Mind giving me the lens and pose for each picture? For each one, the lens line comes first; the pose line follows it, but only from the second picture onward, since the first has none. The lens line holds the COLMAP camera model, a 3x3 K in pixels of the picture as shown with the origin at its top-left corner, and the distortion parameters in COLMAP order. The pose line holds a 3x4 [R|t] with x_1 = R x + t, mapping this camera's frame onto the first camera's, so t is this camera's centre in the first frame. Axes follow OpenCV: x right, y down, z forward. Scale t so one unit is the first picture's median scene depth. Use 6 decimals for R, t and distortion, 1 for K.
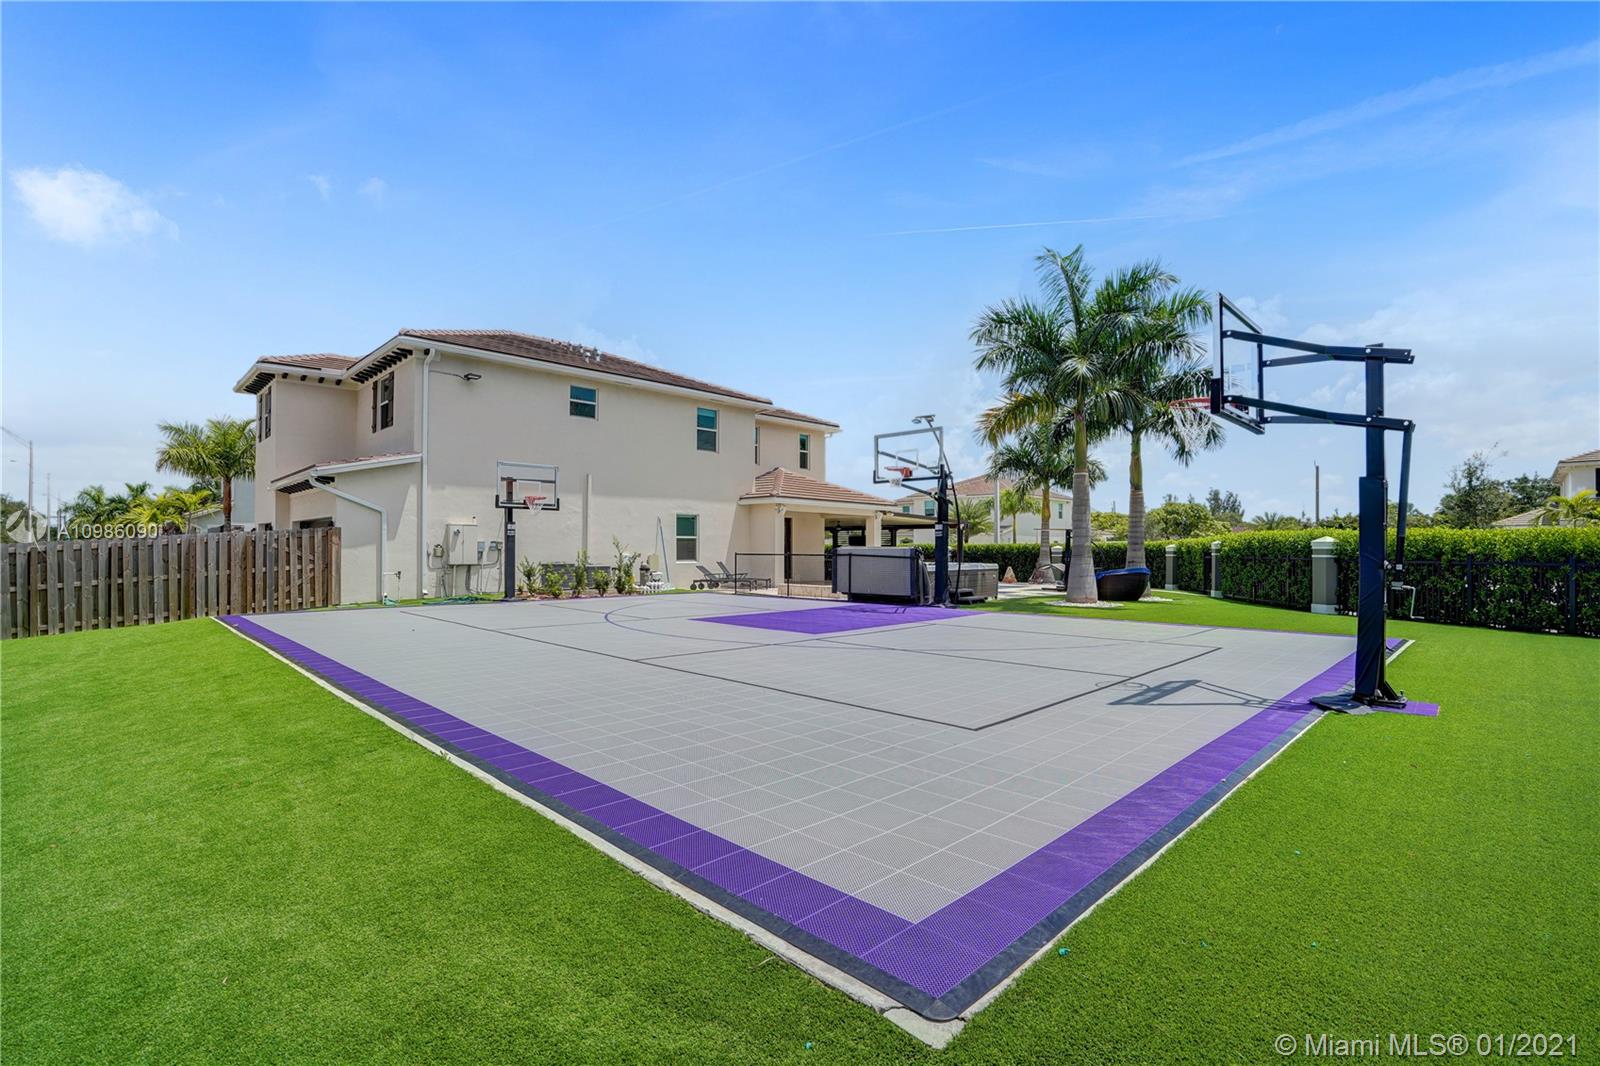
lens RADIAL K [[737.2, 0, 808.4], [0, 737.2, 537.0], [0, 0, 1]] dist [-0.036514, 0.002761]
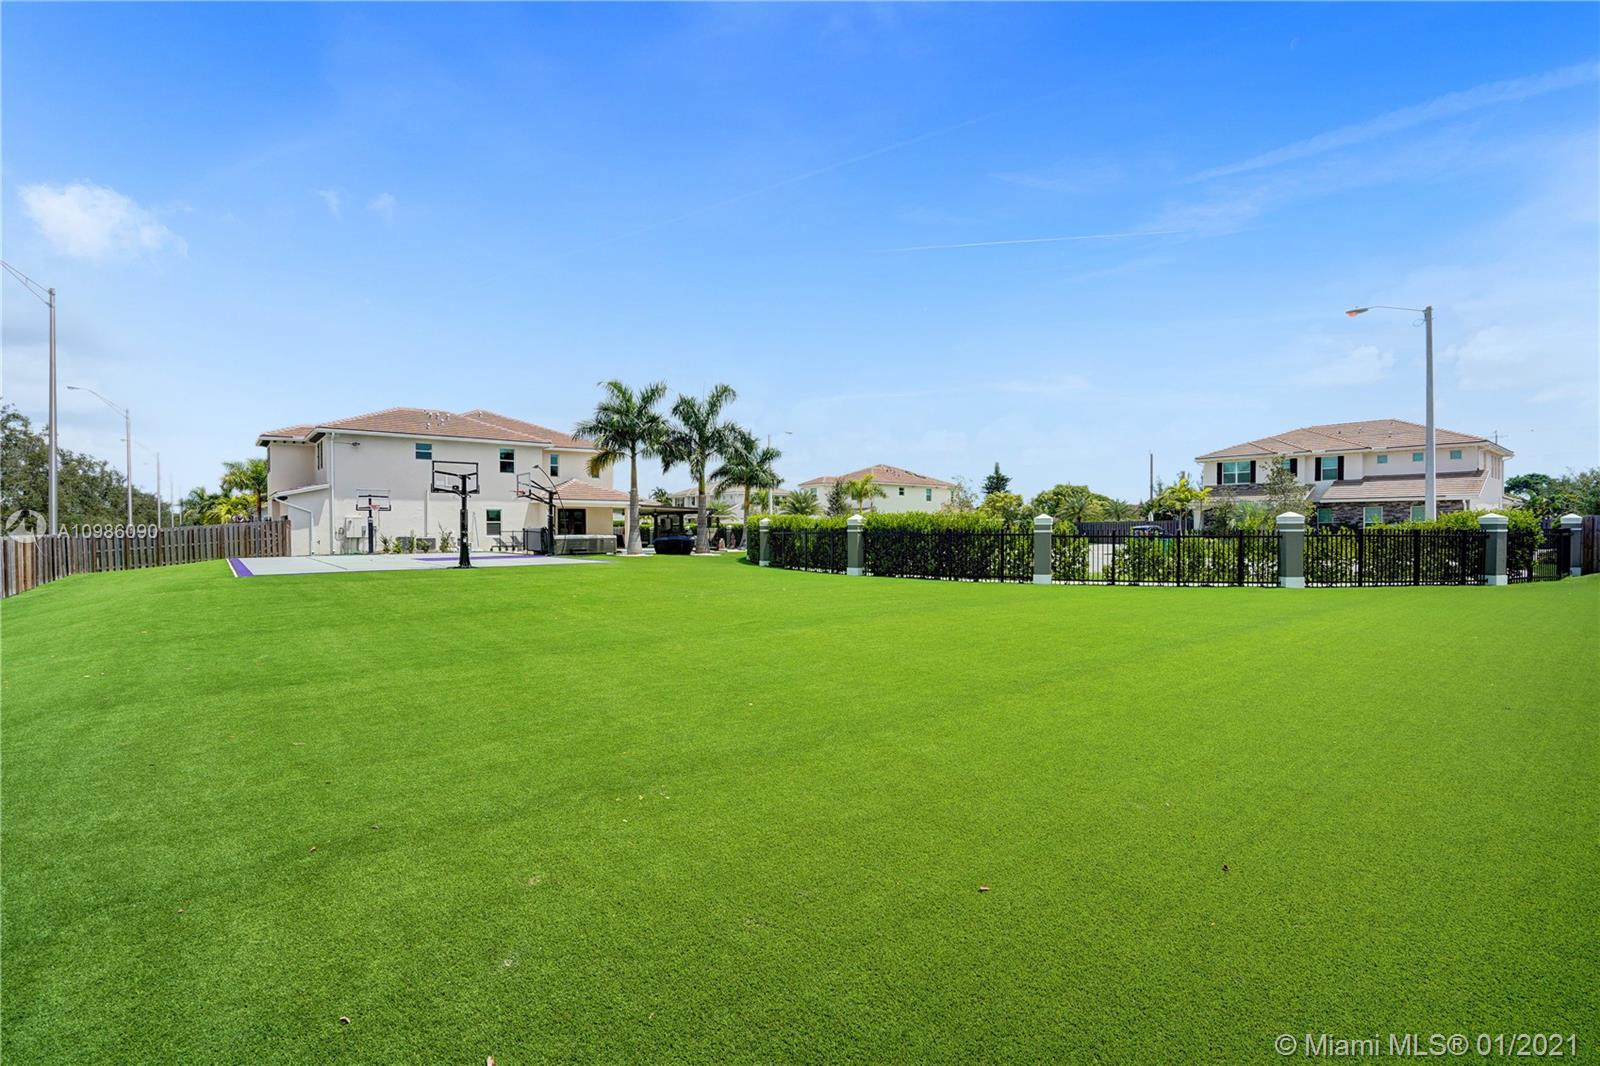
lens RADIAL K [[737.2, 0, 791.8], [0, 737.2, 536.3], [0, 0, 1]] dist [-0.036514, 0.002761]
pose [[0.993855, -0.004616, -0.110597, 0.917640], [0.007790, 0.999569, 0.028292, -0.013081], [0.110418, -0.028979, 0.993463, -0.830031]]
